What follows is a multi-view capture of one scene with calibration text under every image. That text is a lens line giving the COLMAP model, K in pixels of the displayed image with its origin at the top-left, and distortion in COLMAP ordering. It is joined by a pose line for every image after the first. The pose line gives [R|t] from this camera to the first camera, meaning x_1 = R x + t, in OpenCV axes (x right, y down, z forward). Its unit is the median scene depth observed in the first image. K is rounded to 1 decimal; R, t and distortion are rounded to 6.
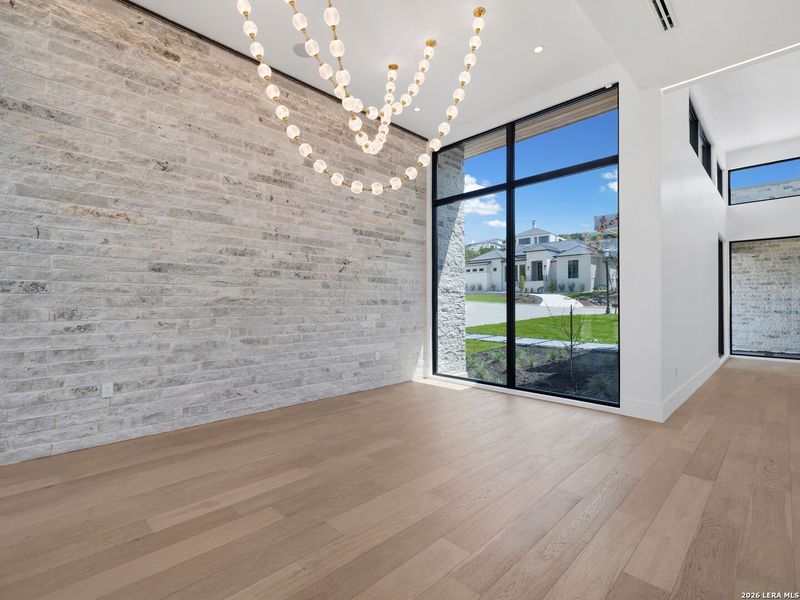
lens RADIAL K [[380.8, 0, 400.7], [0, 380.8, 297.6], [0, 0, 1]] dist [0.001547, -0.000054]
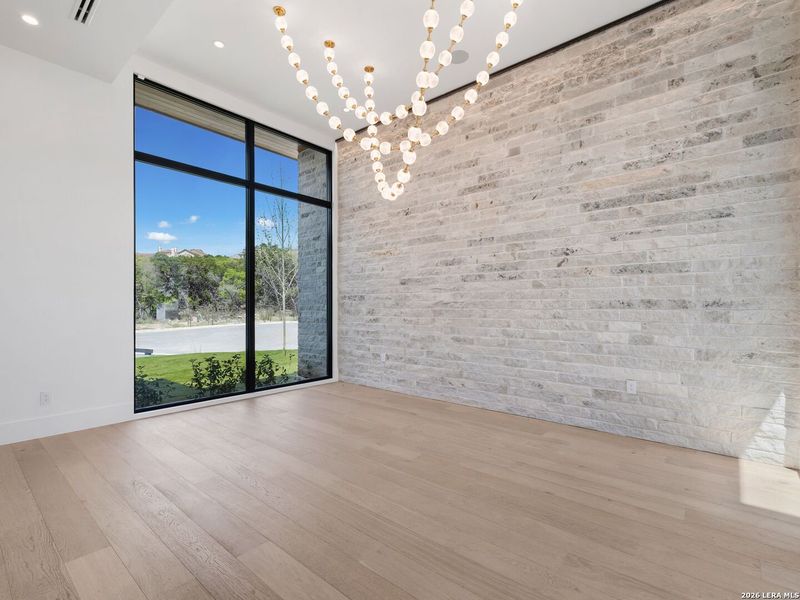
lens RADIAL K [[390.3, 0, 398.7], [0, 390.3, 302.5], [0, 0, 1]] dist [0.002429, 0.000079]
pose [[0.076993, -0.008351, -0.996997, 0.720390], [0.015765, 0.999850, -0.007157, 0.009725], [0.996907, -0.015167, 0.077113, 0.707537]]
